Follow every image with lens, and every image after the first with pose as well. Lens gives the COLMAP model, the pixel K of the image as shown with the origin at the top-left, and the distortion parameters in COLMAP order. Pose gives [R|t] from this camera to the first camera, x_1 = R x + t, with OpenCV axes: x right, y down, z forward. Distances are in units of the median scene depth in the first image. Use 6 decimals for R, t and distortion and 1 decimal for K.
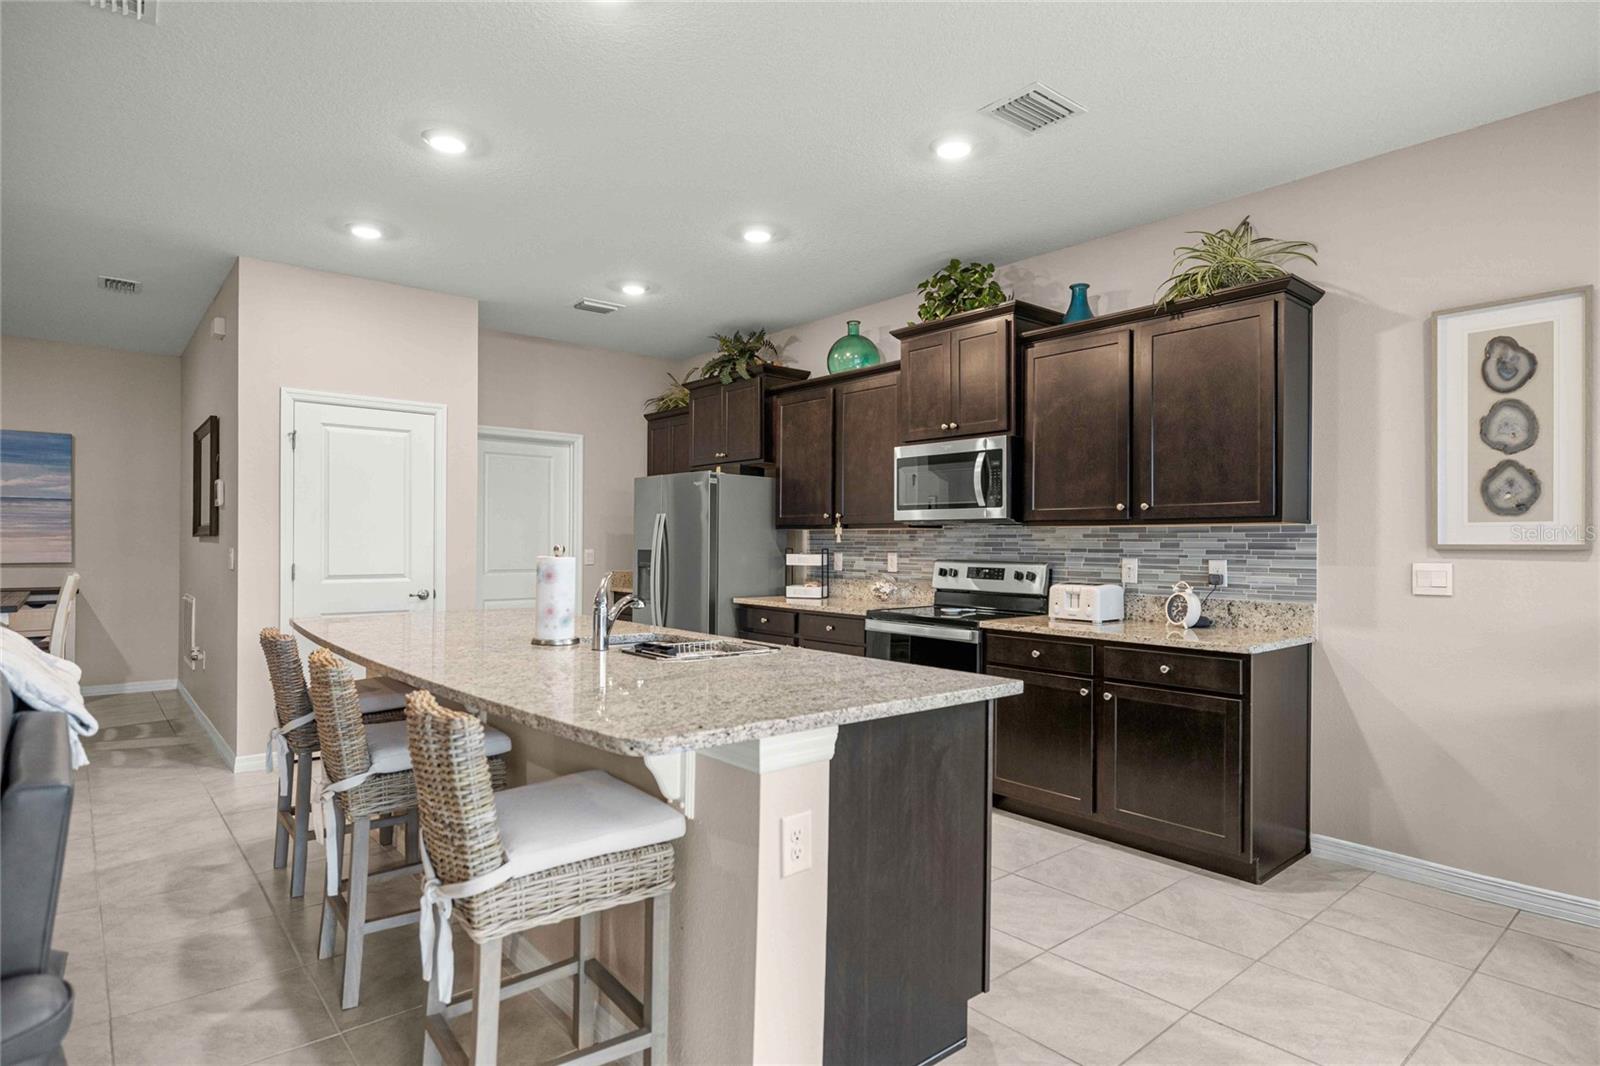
lens RADIAL K [[852.8, 0, 806.8], [0, 852.8, 543.3], [0, 0, 1]] dist [-0.003275, 0.000784]
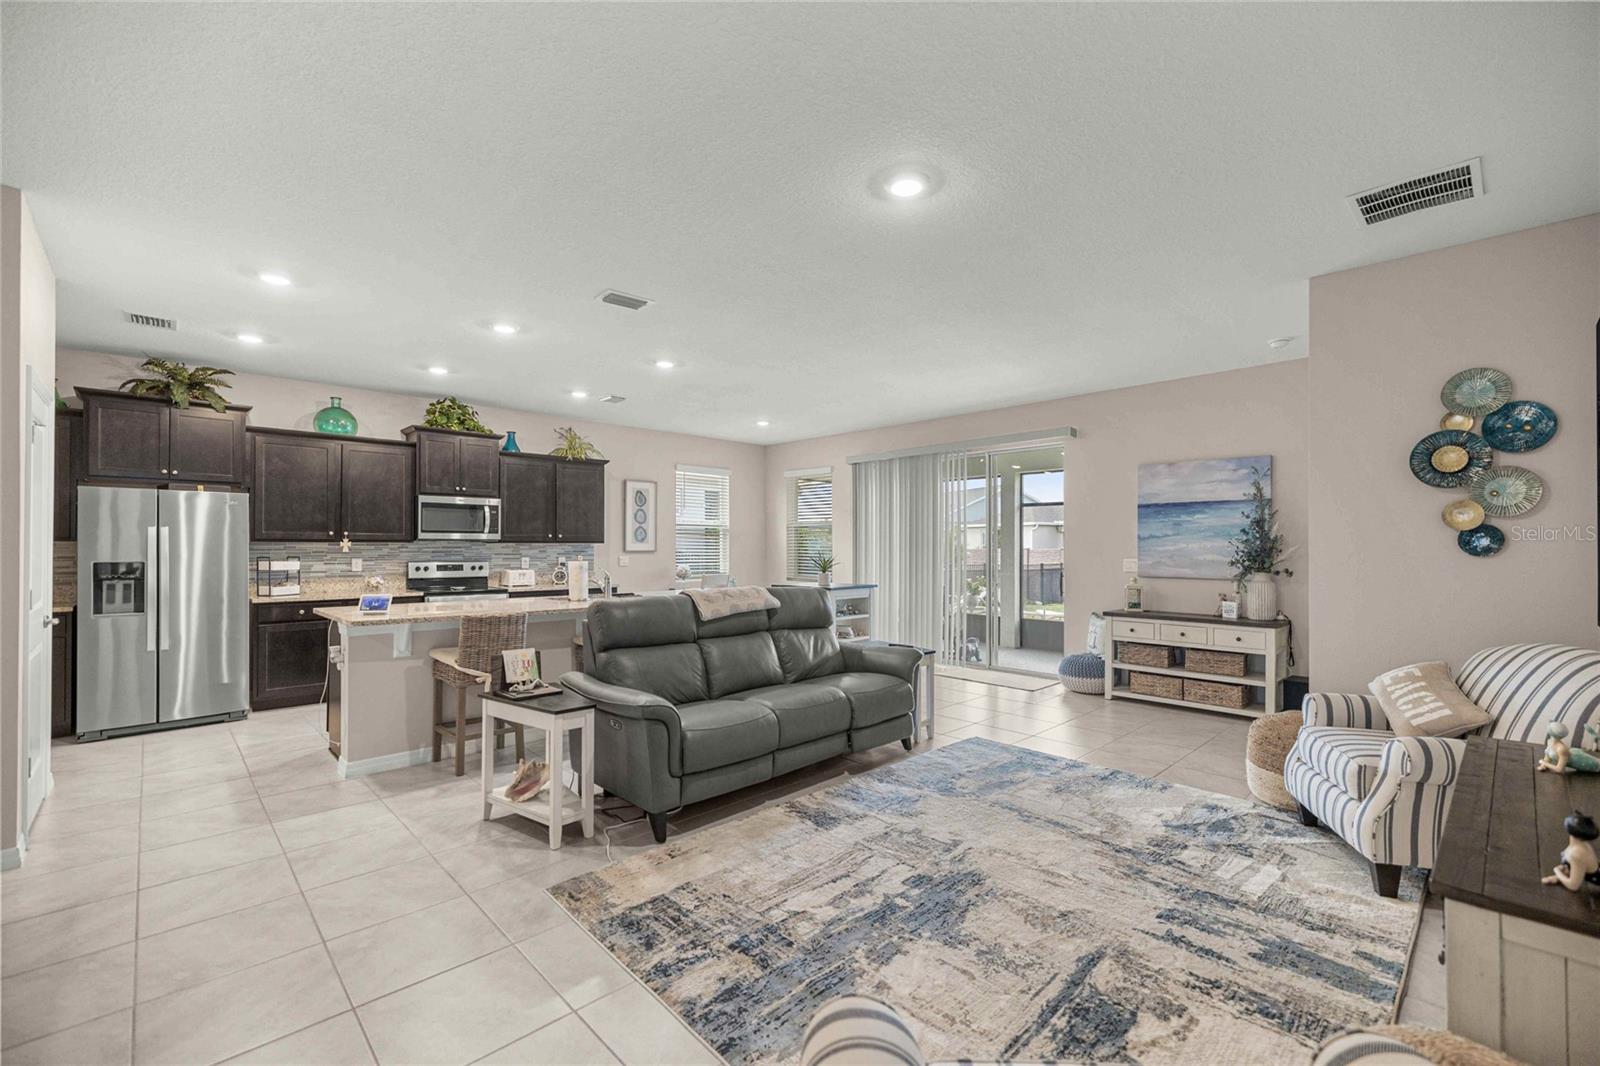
lens RADIAL K [[673.7, 0, 792.0], [0, 673.7, 545.7], [0, 0, 1]] dist [0.001655, -0.000663]
pose [[-0.048234, -0.006692, 0.998814, -1.550880], [-0.003575, 0.999972, 0.006527, -0.029611], [-0.998830, -0.003256, -0.048256, 0.400890]]
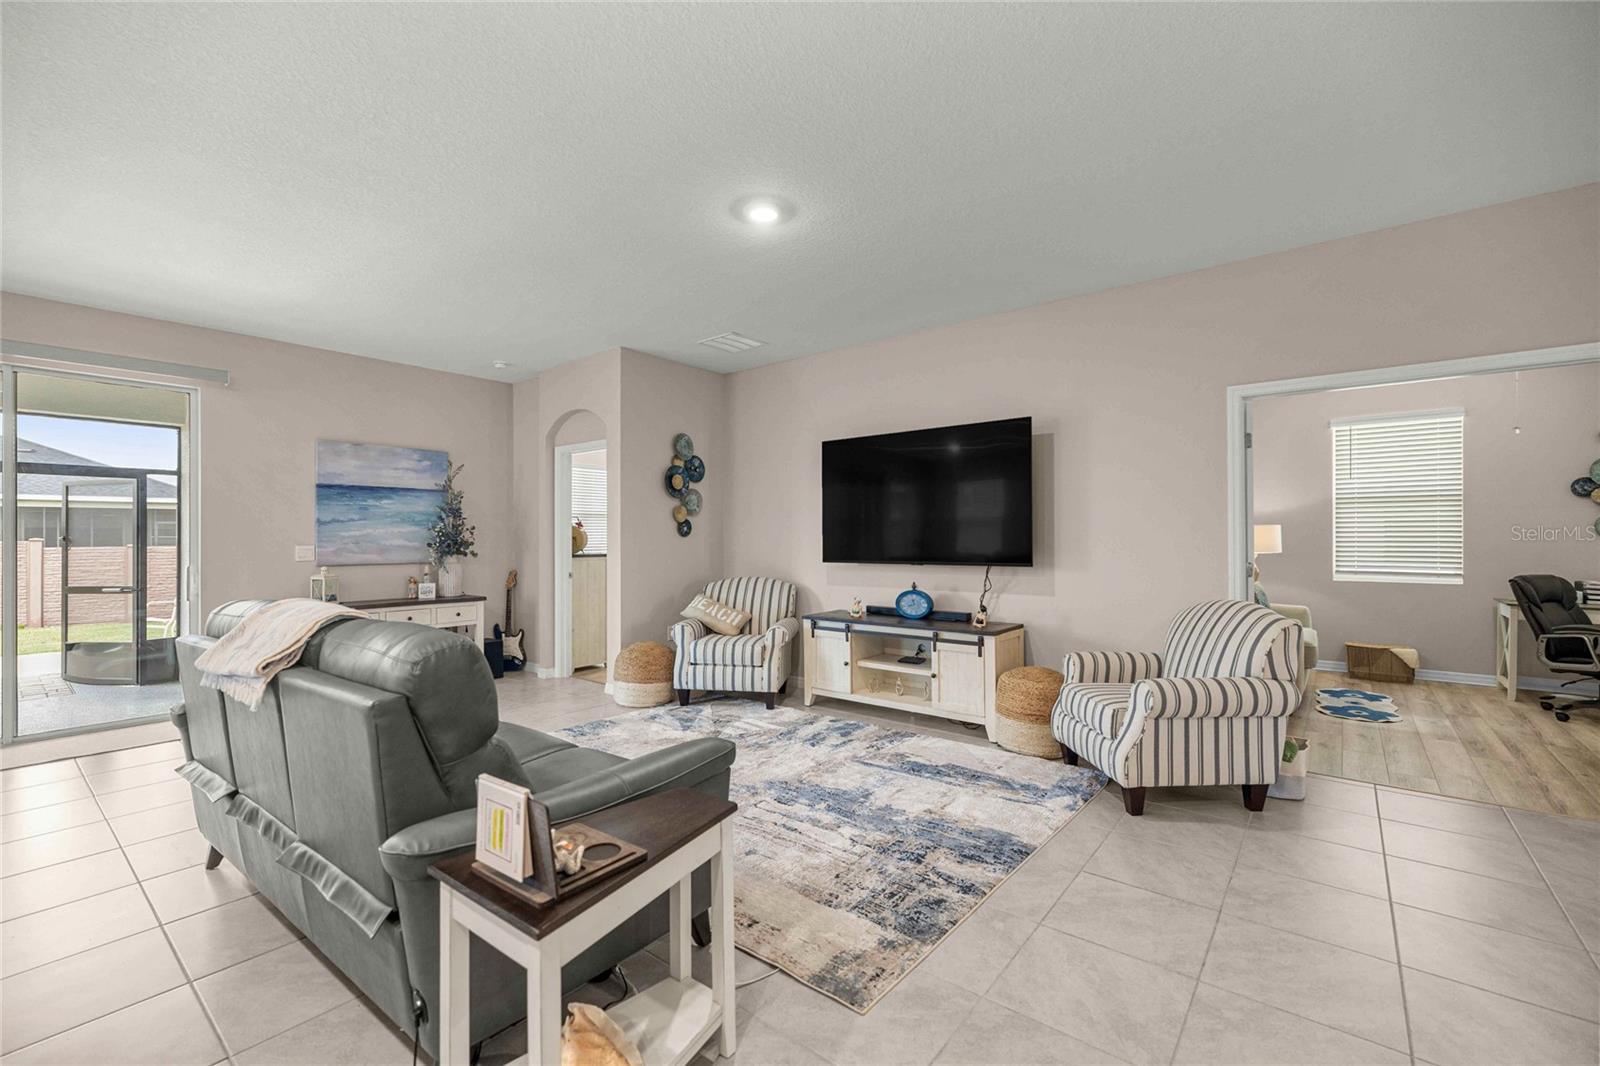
lens RADIAL K [[673.7, 0, 804.5], [0, 673.7, 536.9], [0, 0, 1]] dist [0.001655, -0.000663]
pose [[-0.982993, -0.005563, -0.183557, -0.747772], [-0.004719, 0.999976, -0.005034, -0.007516], [0.183581, -0.004082, -0.982996, 1.061364]]
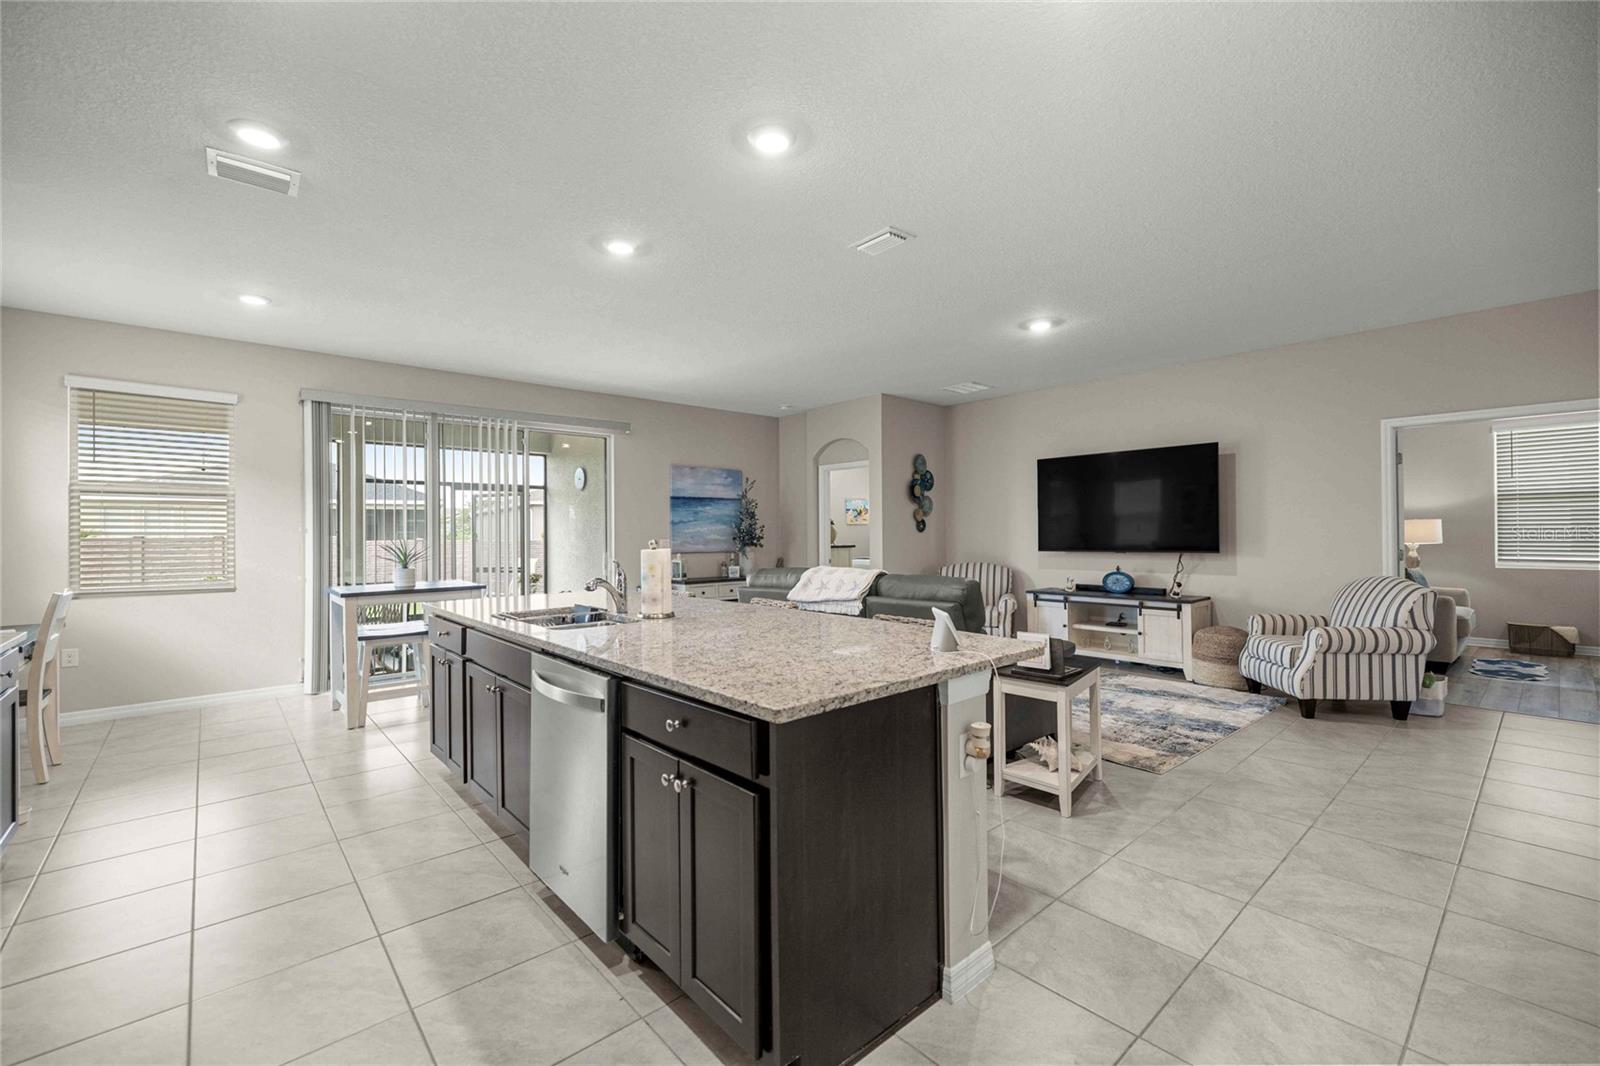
lens RADIAL K [[673.7, 0, 800.3], [0, 673.7, 530.2], [0, 0, 1]] dist [0.001655, -0.000663]
pose [[-0.999920, -0.000833, -0.012658, -0.374192], [-0.000760, 0.999983, -0.005762, -0.007522], [0.012662, -0.005752, -0.999903, 1.520300]]
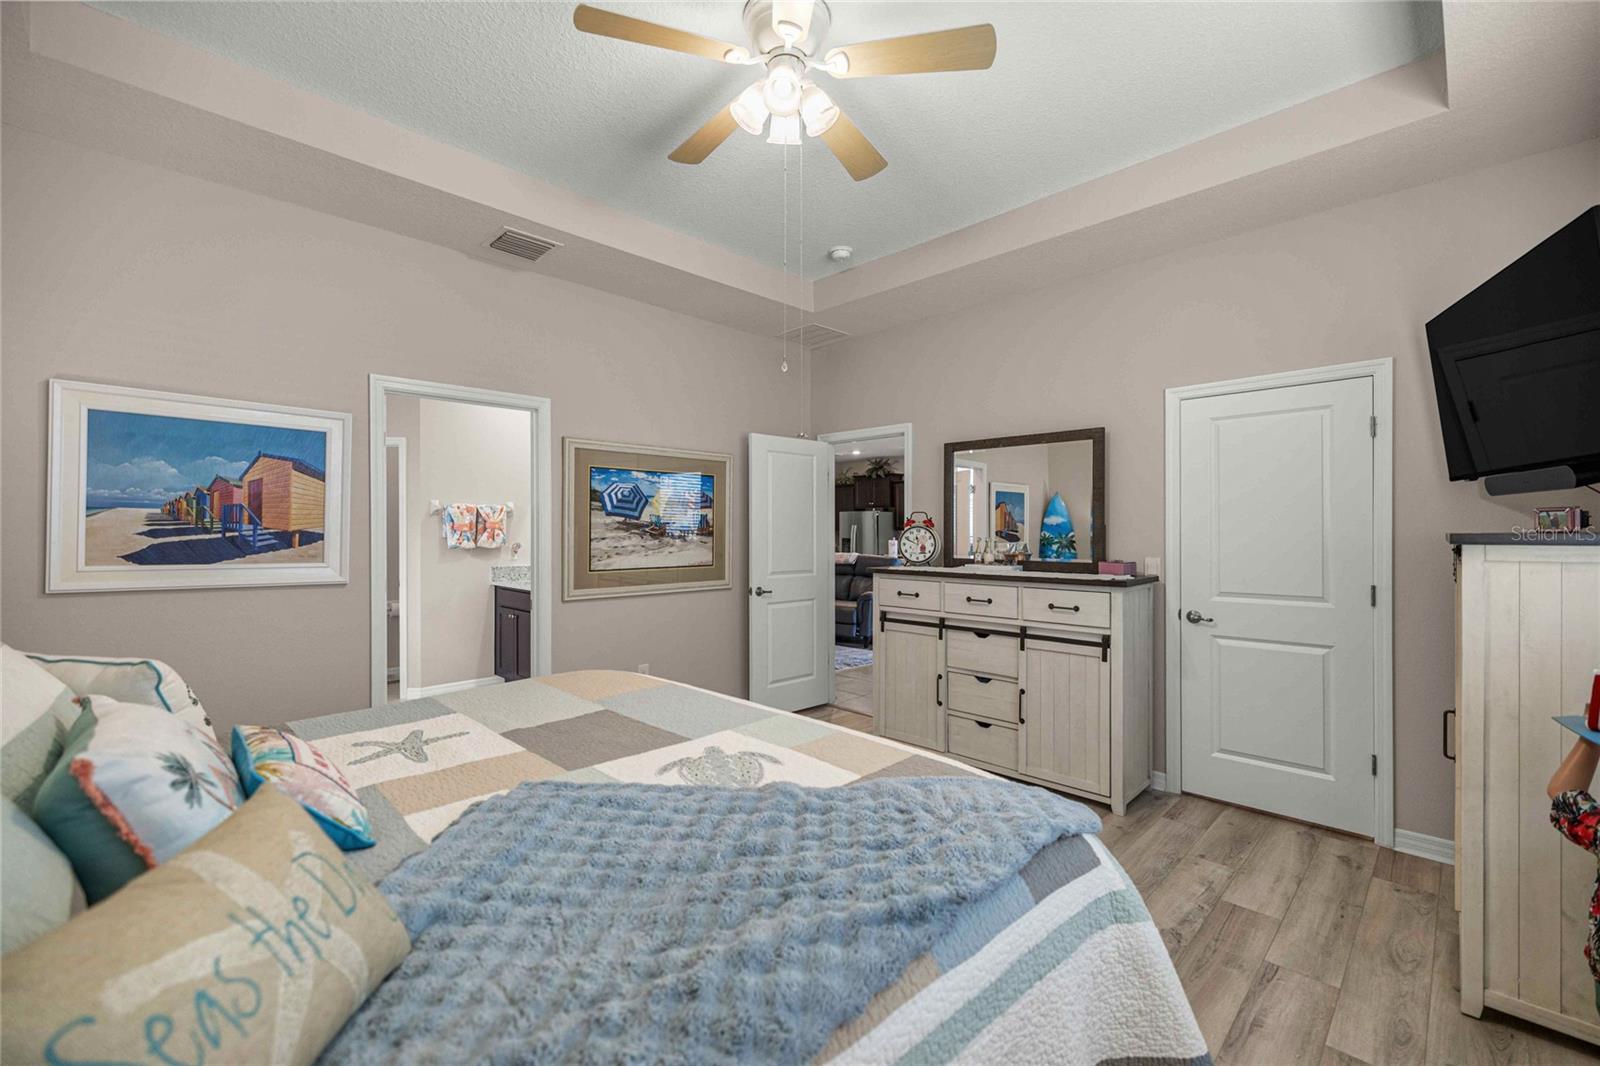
lens RADIAL K [[673.7, 0, 795.9], [0, 673.7, 530.2], [0, 0, 1]] dist [0.001655, -0.000663]
pose [[0.997544, -0.012619, 0.068897, -0.780603], [0.012532, 0.999920, 0.001694, -0.036320], [-0.068913, -0.000826, 0.997622, -1.835552]]
